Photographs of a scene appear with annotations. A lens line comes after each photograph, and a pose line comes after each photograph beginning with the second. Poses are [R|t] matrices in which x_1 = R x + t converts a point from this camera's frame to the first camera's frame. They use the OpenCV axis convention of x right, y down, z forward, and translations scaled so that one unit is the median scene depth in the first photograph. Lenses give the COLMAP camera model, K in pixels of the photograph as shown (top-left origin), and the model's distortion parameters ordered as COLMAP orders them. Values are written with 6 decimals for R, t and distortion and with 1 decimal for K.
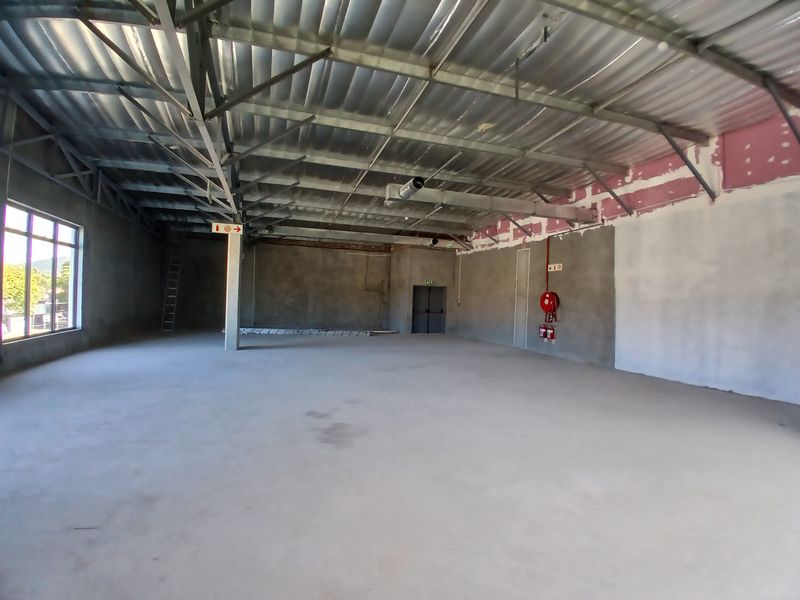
lens RADIAL K [[426.4, 0, 402.3], [0, 426.4, 300.0], [0, 0, 1]] dist [0.004607, -0.002281]
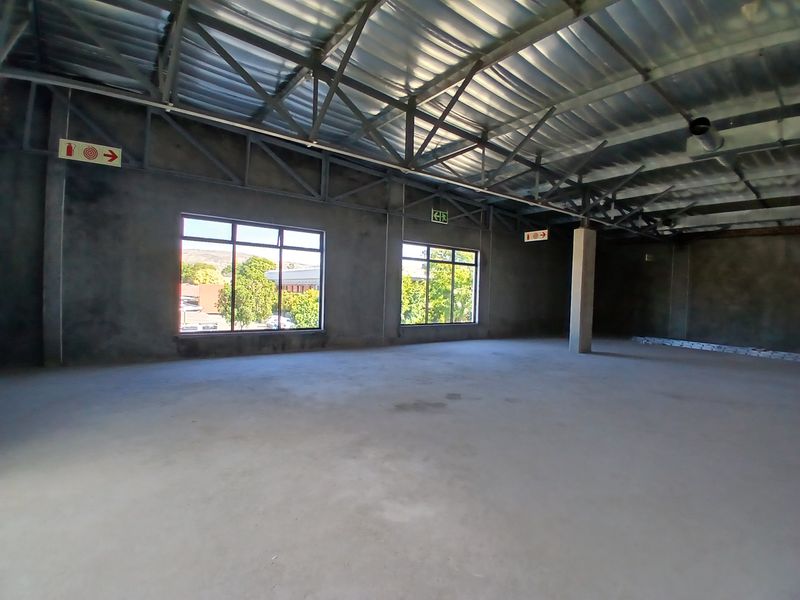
lens RADIAL K [[426.4, 0, 381.9], [0, 426.4, 307.2], [0, 0, 1]] dist [0.004607, -0.002281]
pose [[0.314599, 0.005347, -0.949210, 0.464355], [-0.022221, 0.999752, -0.001733, 0.023705], [0.948964, 0.021638, 0.314640, 0.267974]]
